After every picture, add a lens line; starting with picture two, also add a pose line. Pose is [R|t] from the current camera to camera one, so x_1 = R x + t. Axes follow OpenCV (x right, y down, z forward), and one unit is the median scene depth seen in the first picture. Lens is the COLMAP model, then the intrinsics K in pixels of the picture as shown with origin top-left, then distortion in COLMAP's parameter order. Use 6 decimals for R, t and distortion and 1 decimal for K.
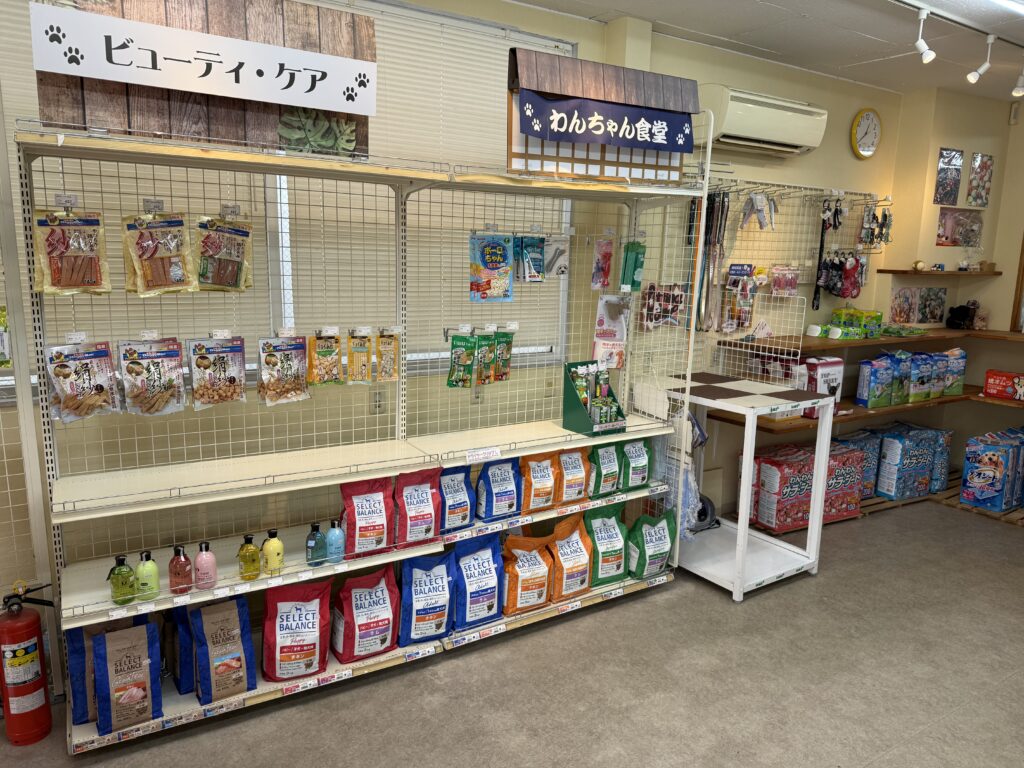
lens RADIAL K [[703.9, 0, 507.3], [0, 703.9, 386.7], [0, 0, 1]] dist [0.086821, -0.130208]
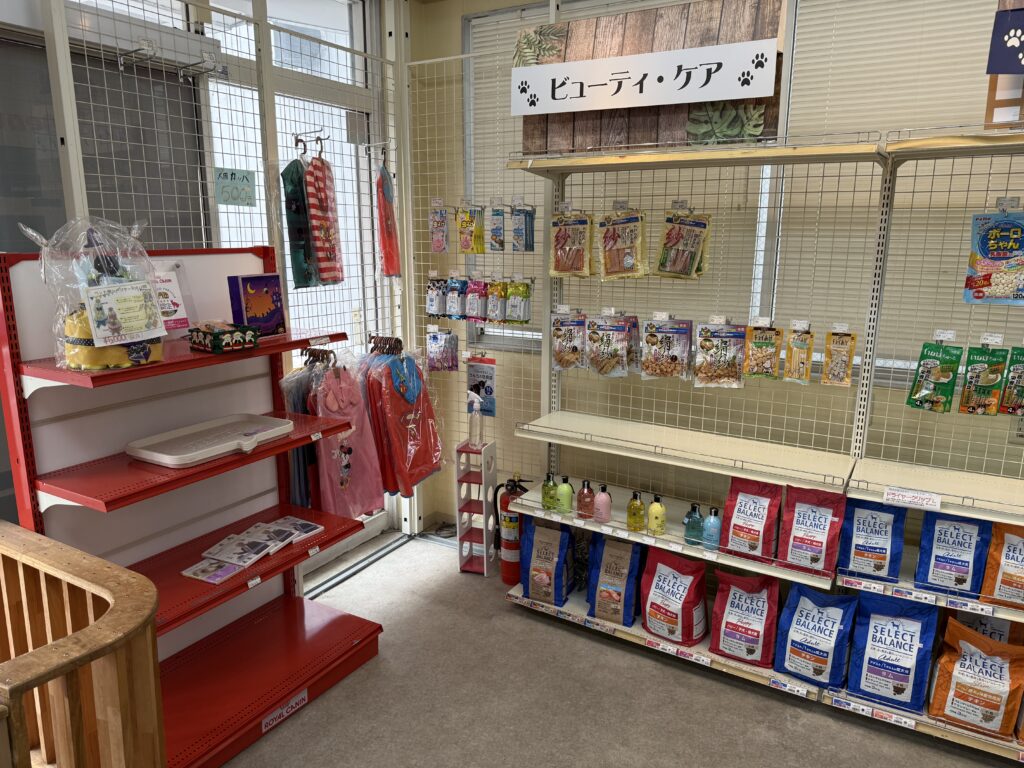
lens RADIAL K [[715.7, 0, 512.7], [0, 715.7, 394.6], [0, 0, 1]] dist [0.050298, -0.066811]
pose [[0.462453, 0.175437, -0.869114, 0.477858], [-0.154664, 0.981162, 0.115758, -0.044182], [0.873050, 0.080888, 0.480875, 0.240731]]
